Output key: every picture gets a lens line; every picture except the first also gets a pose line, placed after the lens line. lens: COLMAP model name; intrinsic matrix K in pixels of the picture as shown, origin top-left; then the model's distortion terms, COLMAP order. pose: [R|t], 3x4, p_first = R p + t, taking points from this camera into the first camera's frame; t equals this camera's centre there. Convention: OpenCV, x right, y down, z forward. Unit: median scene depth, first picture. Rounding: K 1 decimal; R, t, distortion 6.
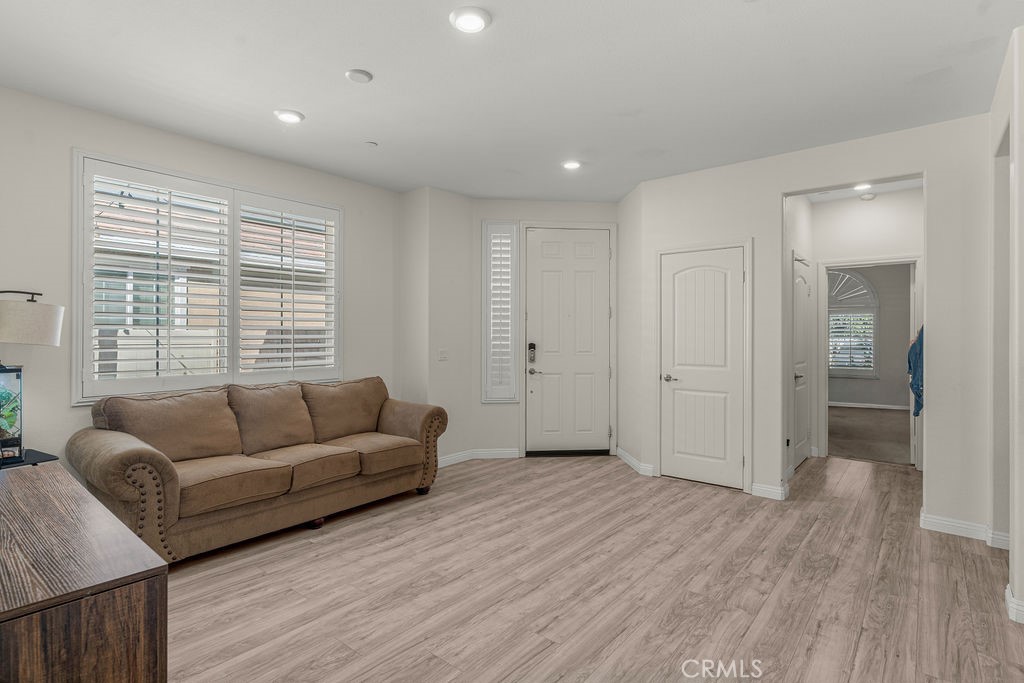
lens RADIAL K [[501.6, 0, 518.6], [0, 501.6, 333.5], [0, 0, 1]] dist [-0.010420, 0.001241]
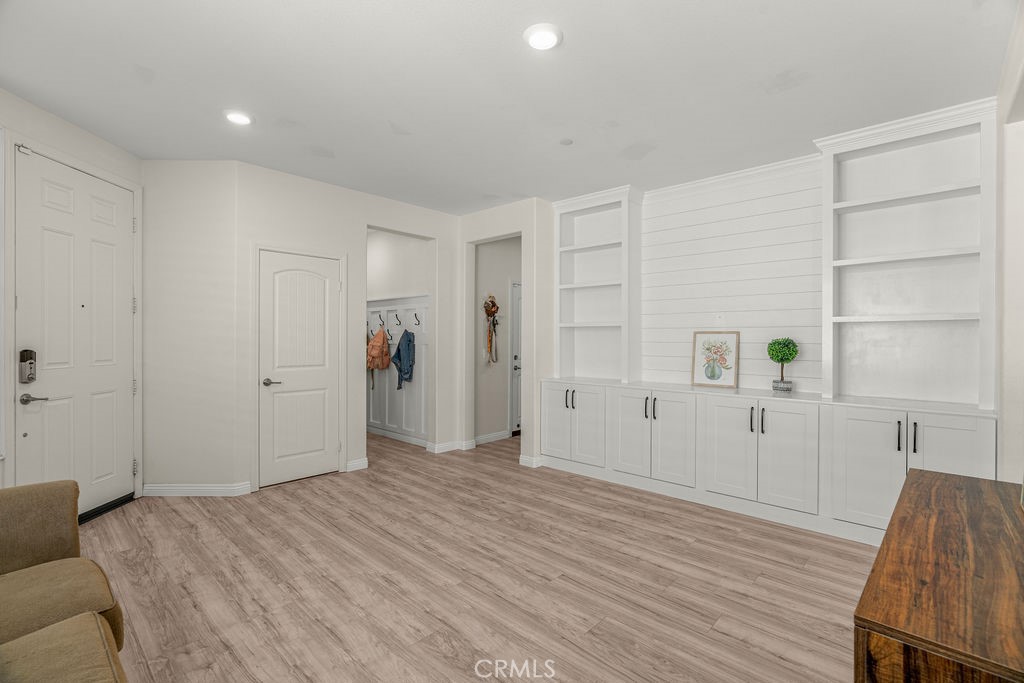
lens RADIAL K [[460.4, 0, 498.3], [0, 460.4, 343.0], [0, 0, 1]] dist [-0.009609, -0.000480]
pose [[0.092998, -0.011804, 0.995596, -0.695204], [-0.008027, 0.999888, 0.012605, 0.000966], [-0.995634, -0.009164, 0.092892, 0.654035]]
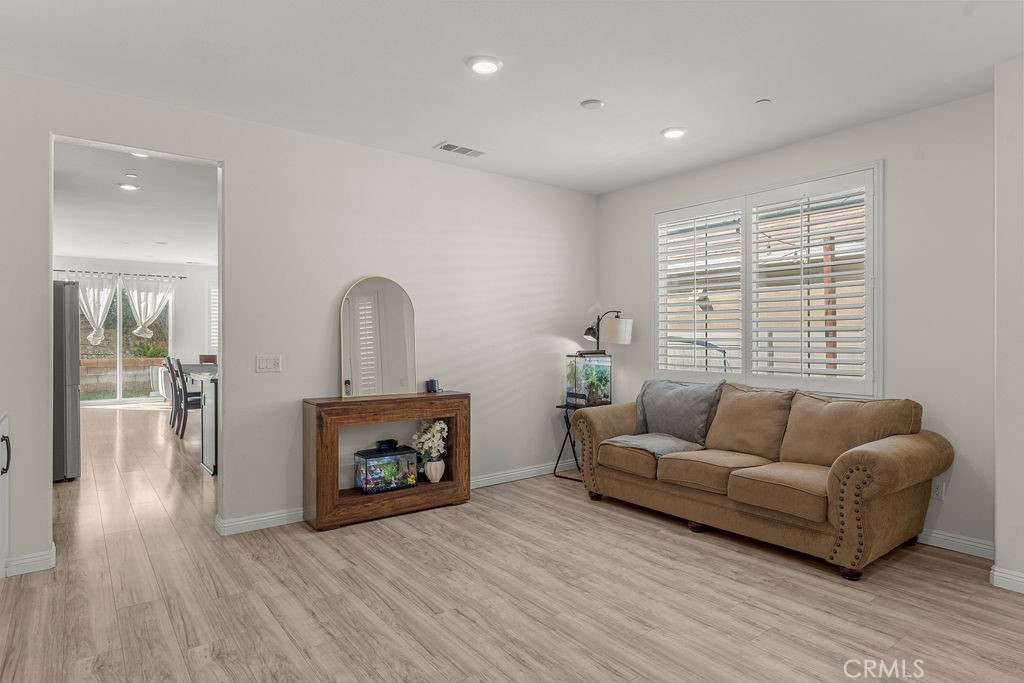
lens RADIAL K [[577.8, 0, 511.2], [0, 577.8, 337.0], [0, 0, 1]] dist [0.003439, 0.001530]
pose [[-0.232396, -0.002799, -0.972617, 0.786771], [0.001125, 0.999994, -0.003146, 0.006506], [0.972621, -0.001825, -0.232391, 0.898678]]
